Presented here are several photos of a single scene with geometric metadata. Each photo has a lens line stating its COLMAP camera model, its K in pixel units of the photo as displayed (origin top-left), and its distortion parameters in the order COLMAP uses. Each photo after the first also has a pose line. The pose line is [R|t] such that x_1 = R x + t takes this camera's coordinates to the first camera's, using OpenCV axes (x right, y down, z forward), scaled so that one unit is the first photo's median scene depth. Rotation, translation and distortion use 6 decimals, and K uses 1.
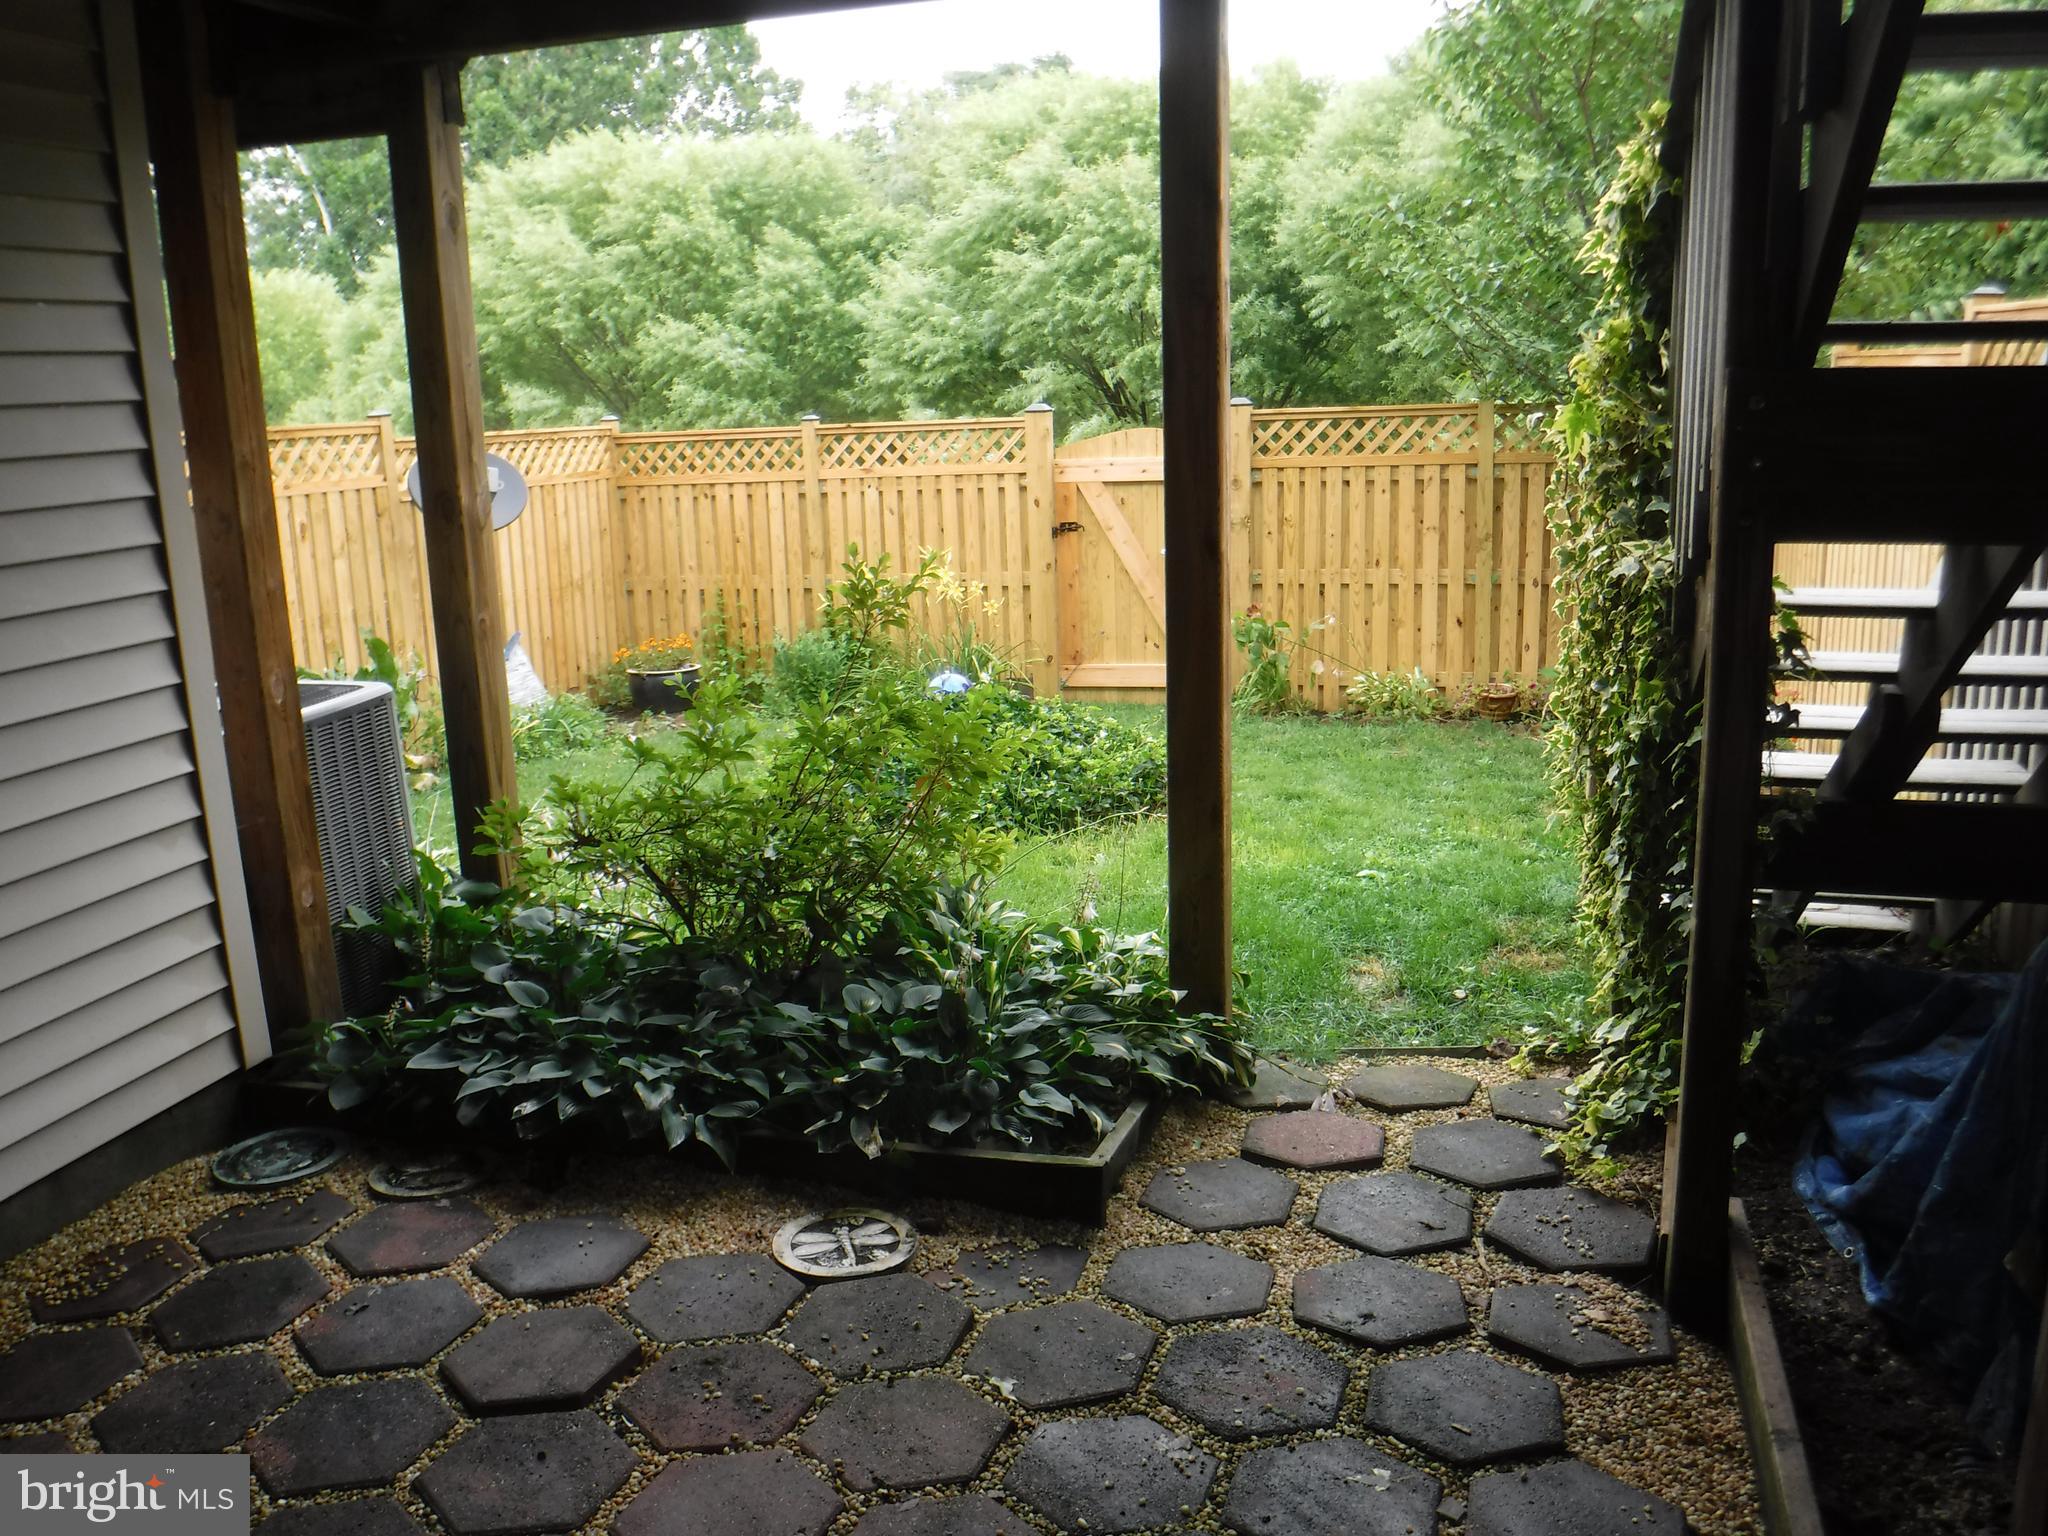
lens RADIAL K [[1679.4, 0, 991.8], [0, 1679.4, 803.4], [0, 0, 1]] dist [-0.100699, 0.108992]
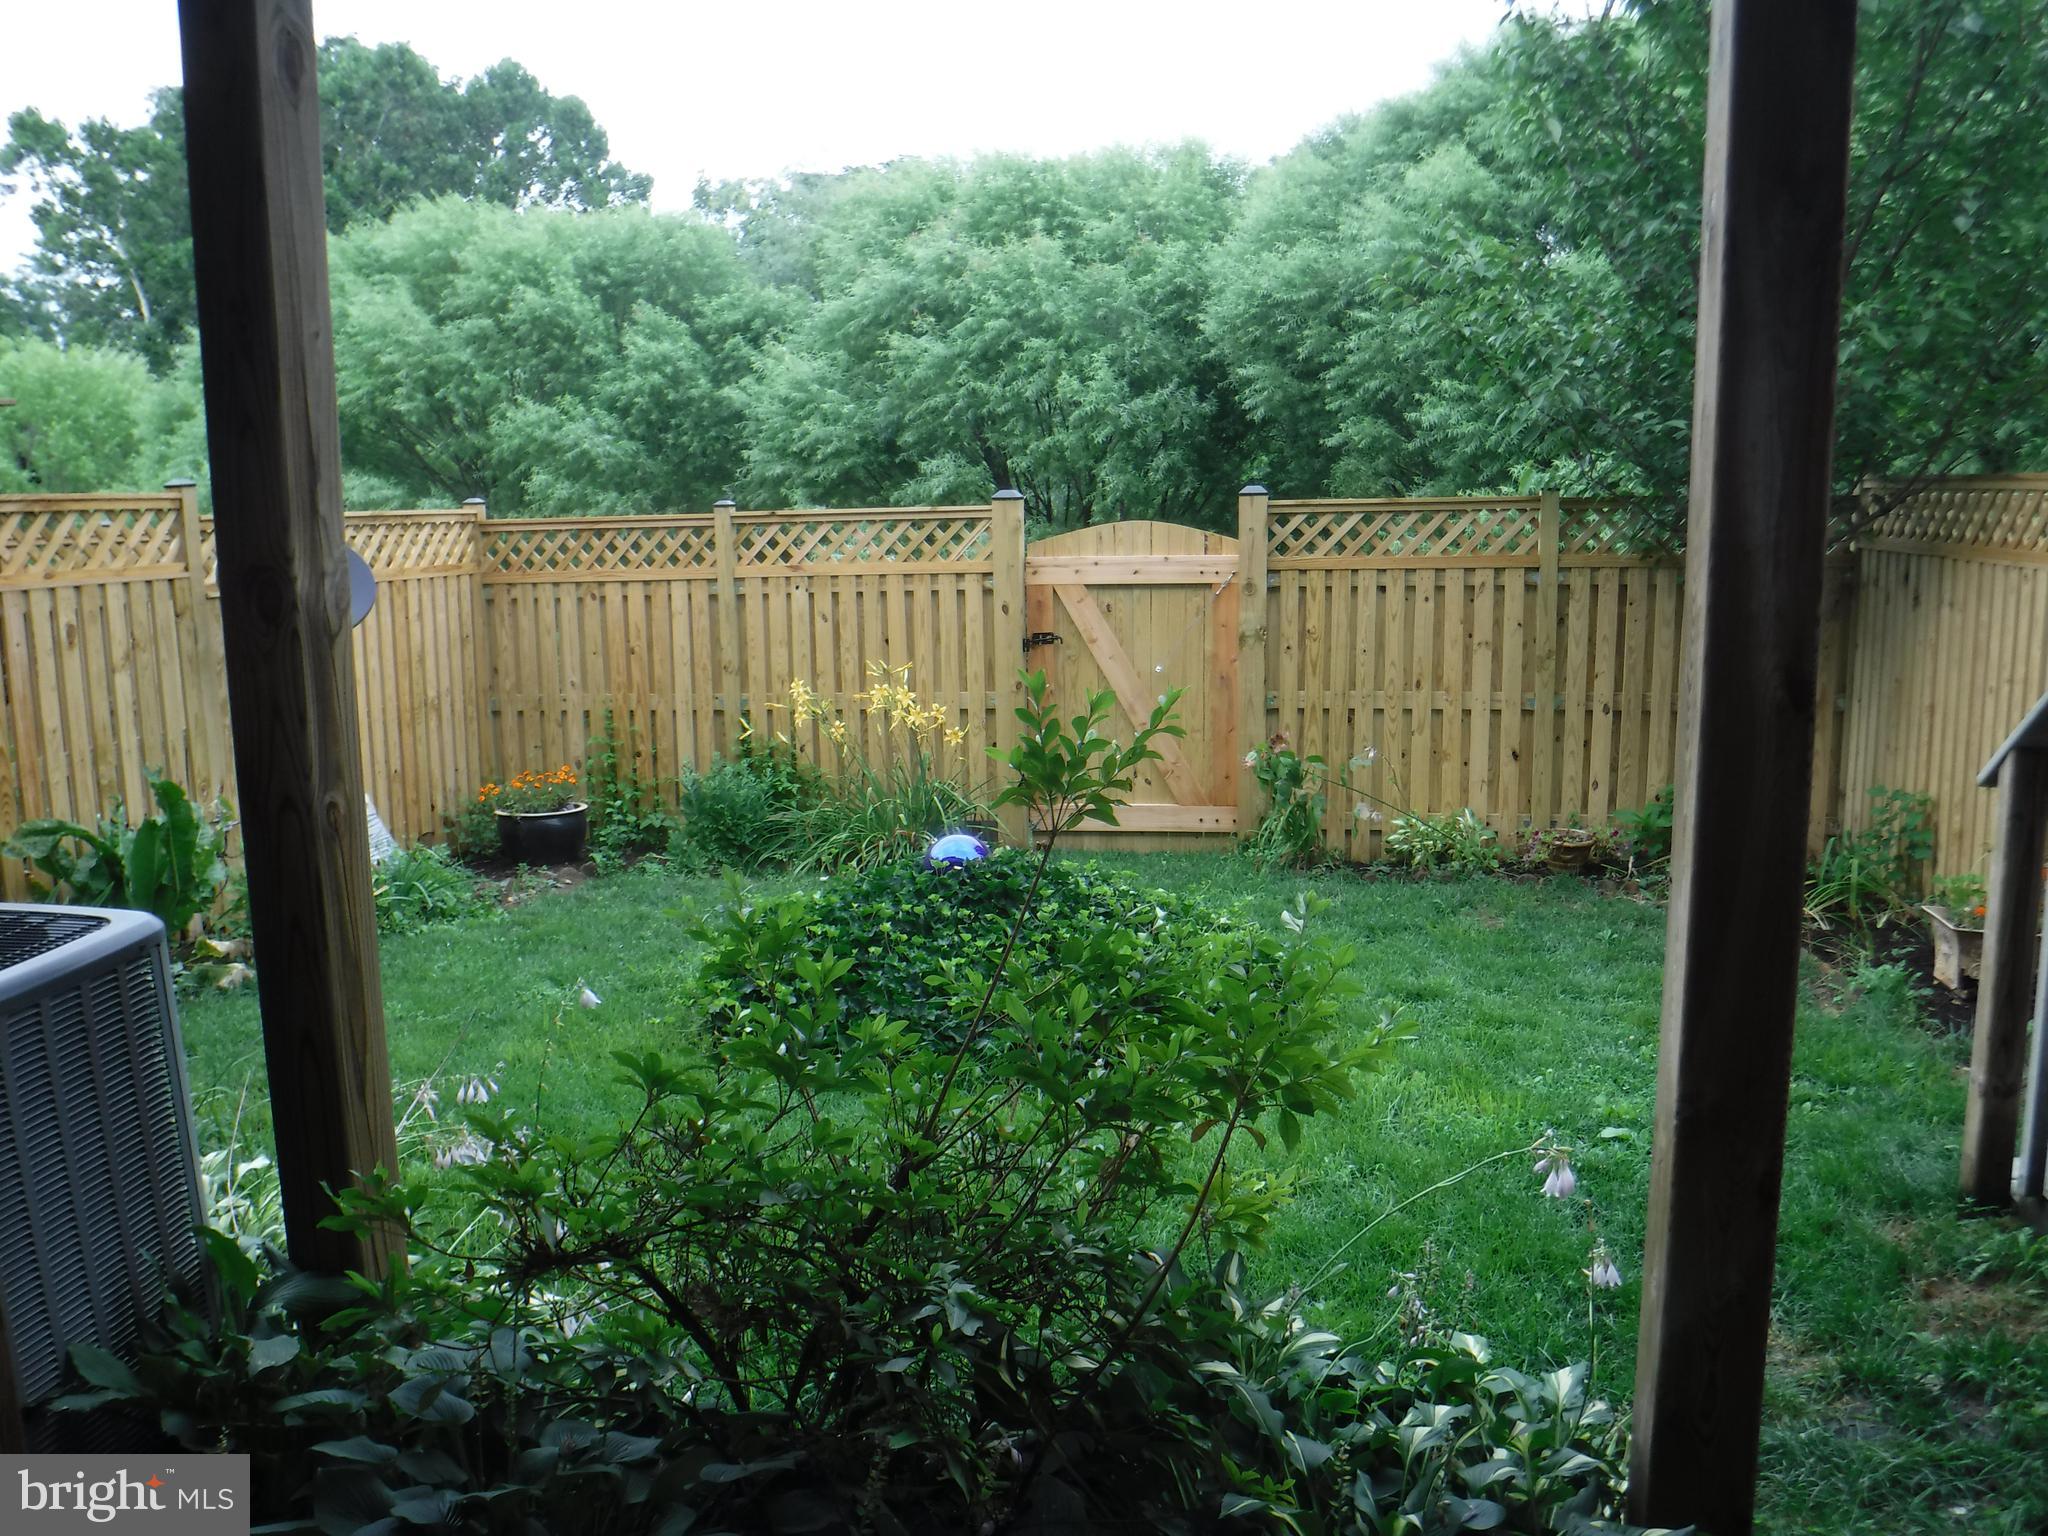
lens RADIAL K [[1672.4, 0, 998.9], [0, 1672.4, 823.6], [0, 0, 1]] dist [-0.081451, -0.001884]
pose [[0.994629, -0.002712, 0.103472, -0.060963], [0.008062, 0.998650, -0.051320, -0.031449], [-0.103193, 0.051879, 0.993307, 0.185990]]
